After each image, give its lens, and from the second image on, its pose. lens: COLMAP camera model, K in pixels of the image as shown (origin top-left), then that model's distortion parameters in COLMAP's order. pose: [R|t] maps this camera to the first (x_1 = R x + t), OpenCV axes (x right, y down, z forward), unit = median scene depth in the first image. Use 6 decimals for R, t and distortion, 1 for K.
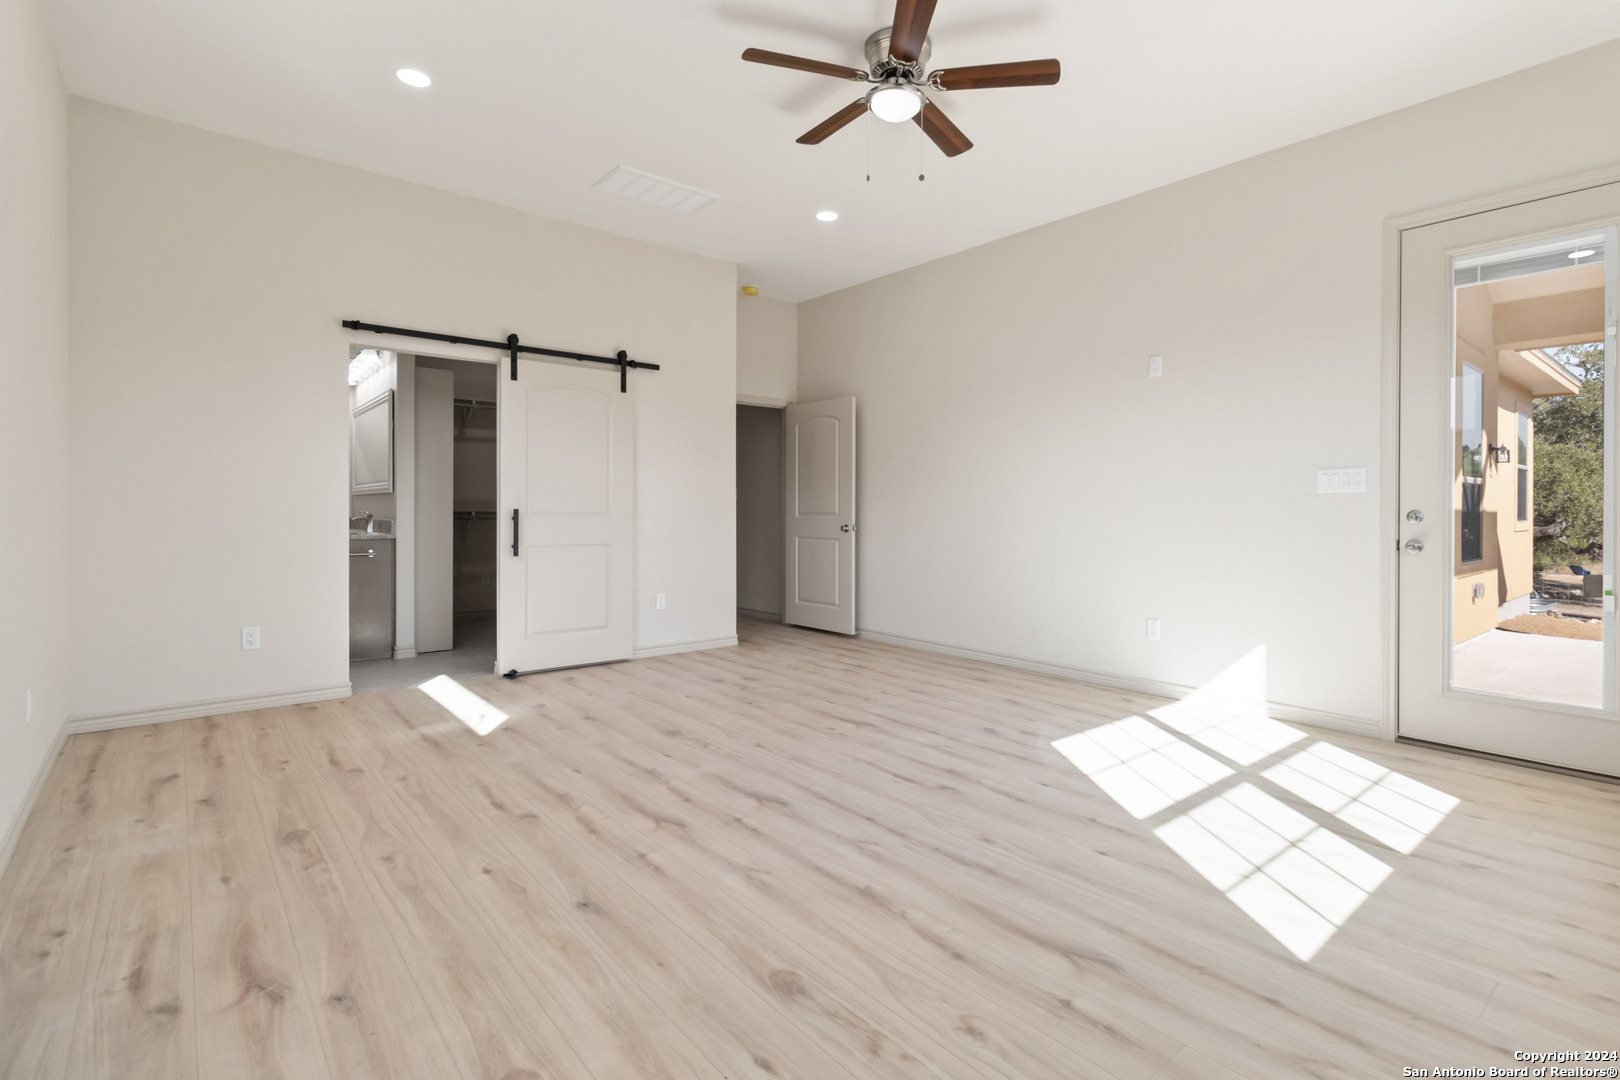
lens RADIAL K [[758.0, 0, 809.3], [0, 758.0, 512.1], [0, 0, 1]] dist [0.002281, 0.001469]
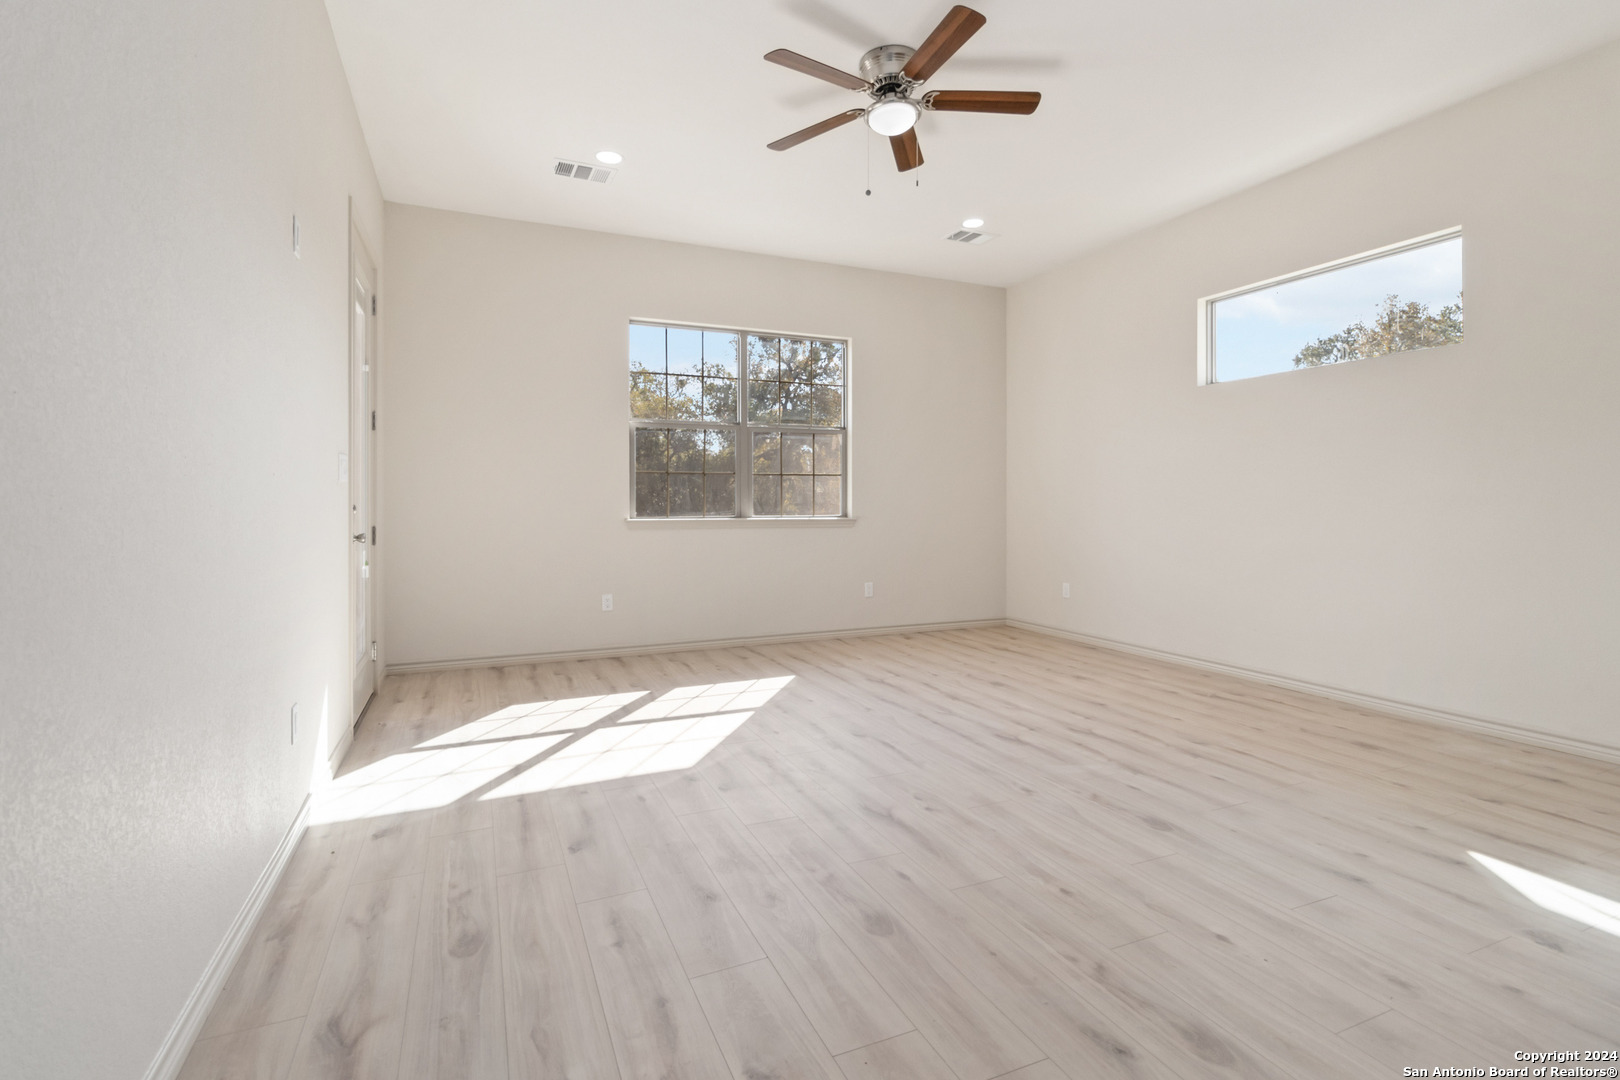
lens RADIAL K [[758.0, 0, 809.3], [0, 758.0, 512.1], [0, 0, 1]] dist [0.002281, 0.001469]
pose [[-0.960949, -0.005470, 0.276672, -0.069629], [-0.001420, 0.999889, 0.014836, -0.010140], [-0.276722, 0.013864, -0.960850, 2.011168]]
